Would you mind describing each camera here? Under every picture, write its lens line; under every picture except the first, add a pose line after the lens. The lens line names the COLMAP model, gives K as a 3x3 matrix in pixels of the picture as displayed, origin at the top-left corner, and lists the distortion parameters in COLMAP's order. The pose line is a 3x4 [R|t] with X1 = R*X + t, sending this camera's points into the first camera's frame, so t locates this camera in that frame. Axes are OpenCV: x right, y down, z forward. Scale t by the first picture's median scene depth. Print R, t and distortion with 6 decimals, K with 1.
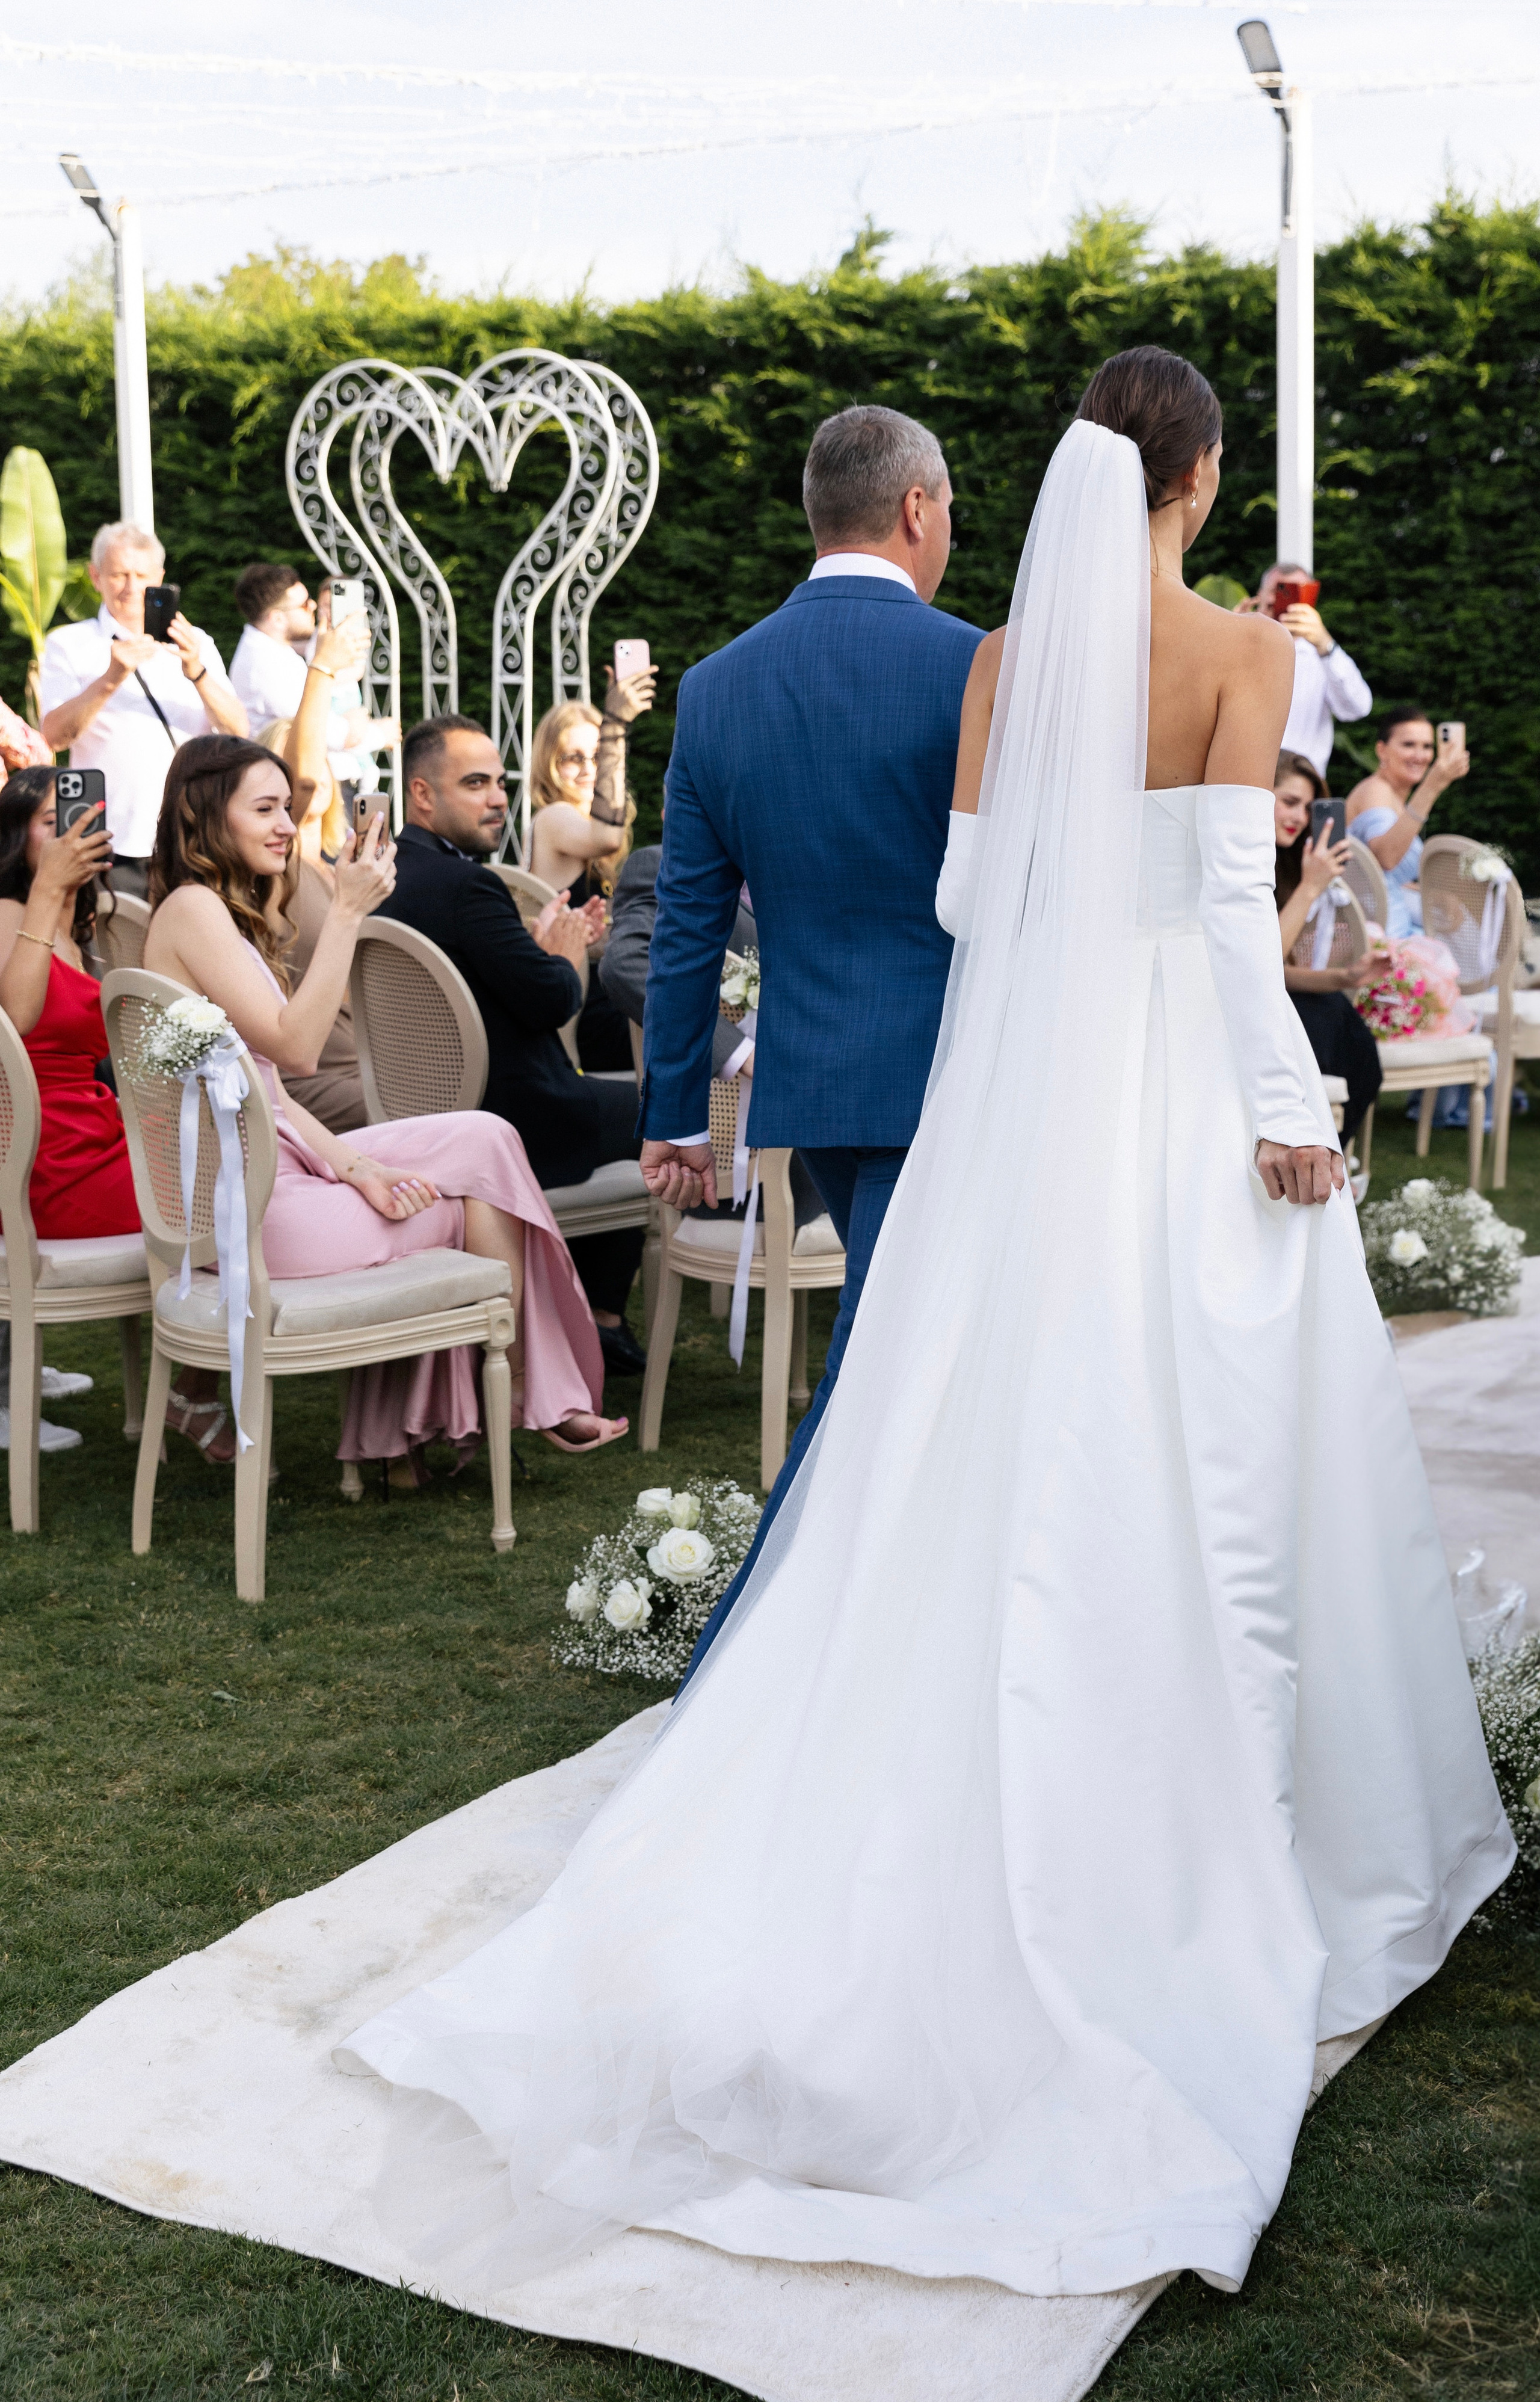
lens RADIAL K [[2854.2, 0, 769.4], [0, 2854.2, 1210.1], [0, 0, 1]] dist [0.001271, 0.000000]
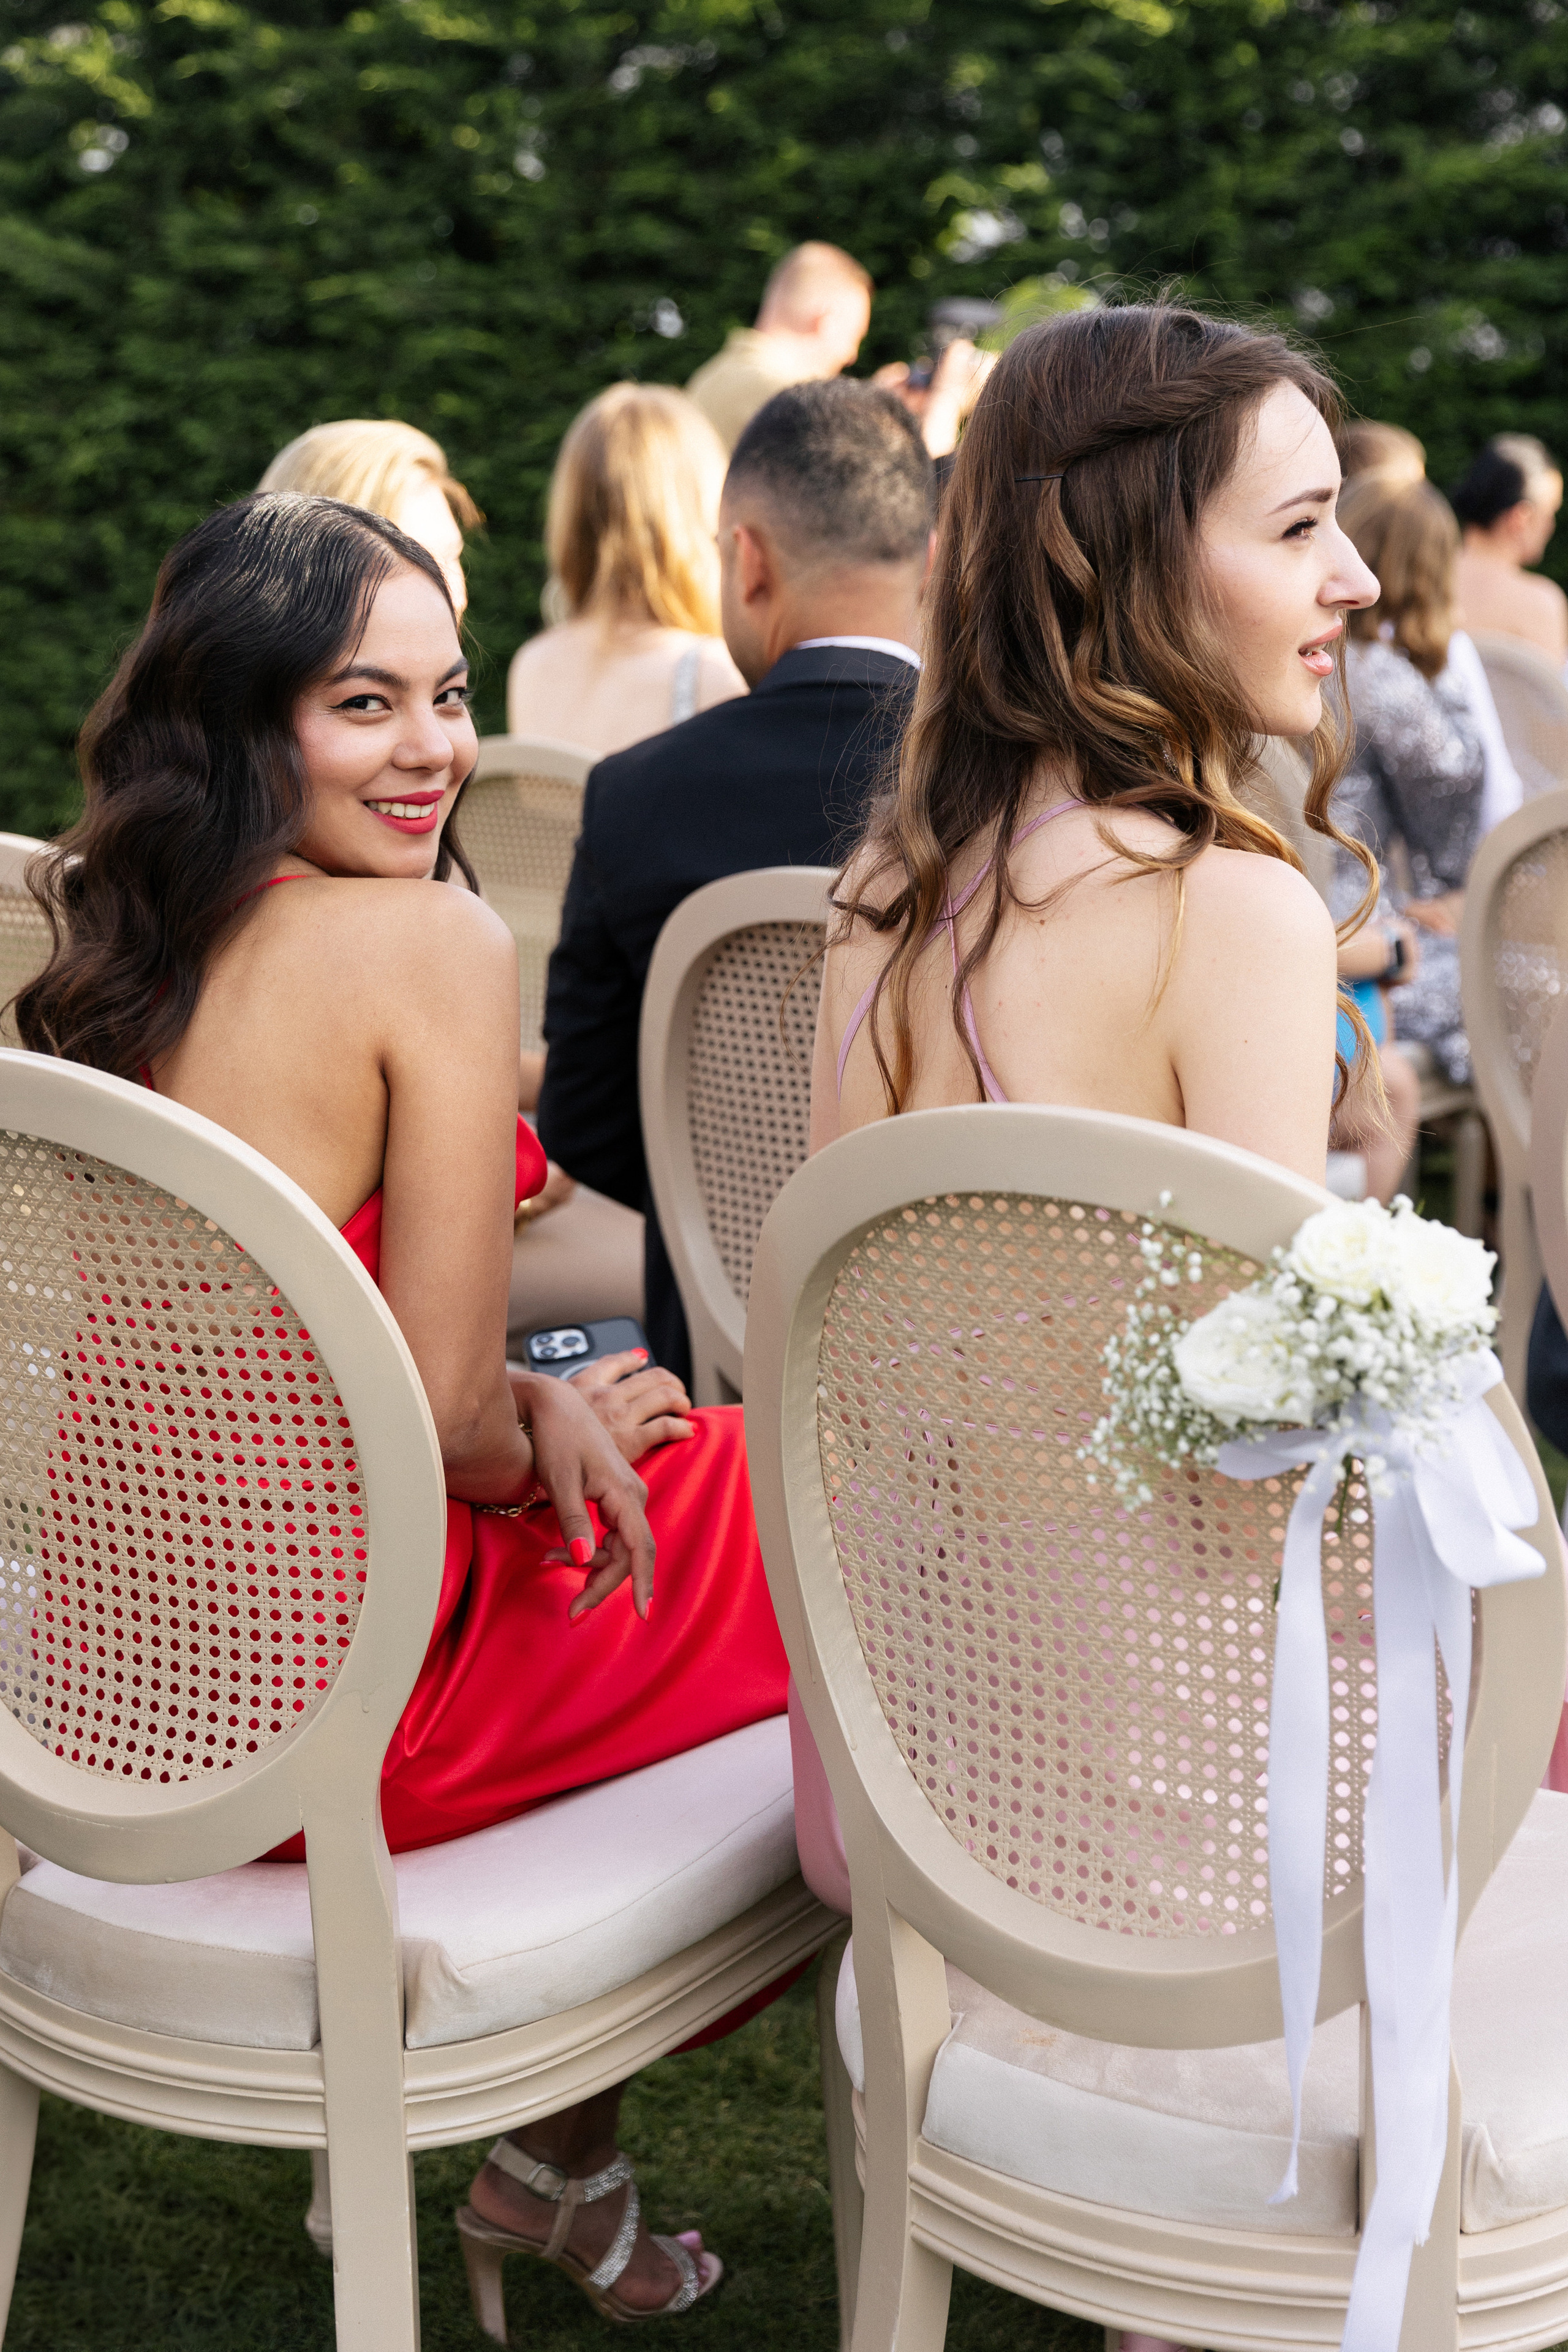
lens RADIAL K [[3436.8, 0, 784.7], [0, 3436.8, 1164.9], [0, 0, 1]] dist [-0.000662, 0.000000]
pose [[0.962251, -0.071319, 0.262654, -0.106046], [0.069837, 0.997446, 0.014985, -0.026041], [-0.263051, 0.003924, 0.964774, 0.207693]]
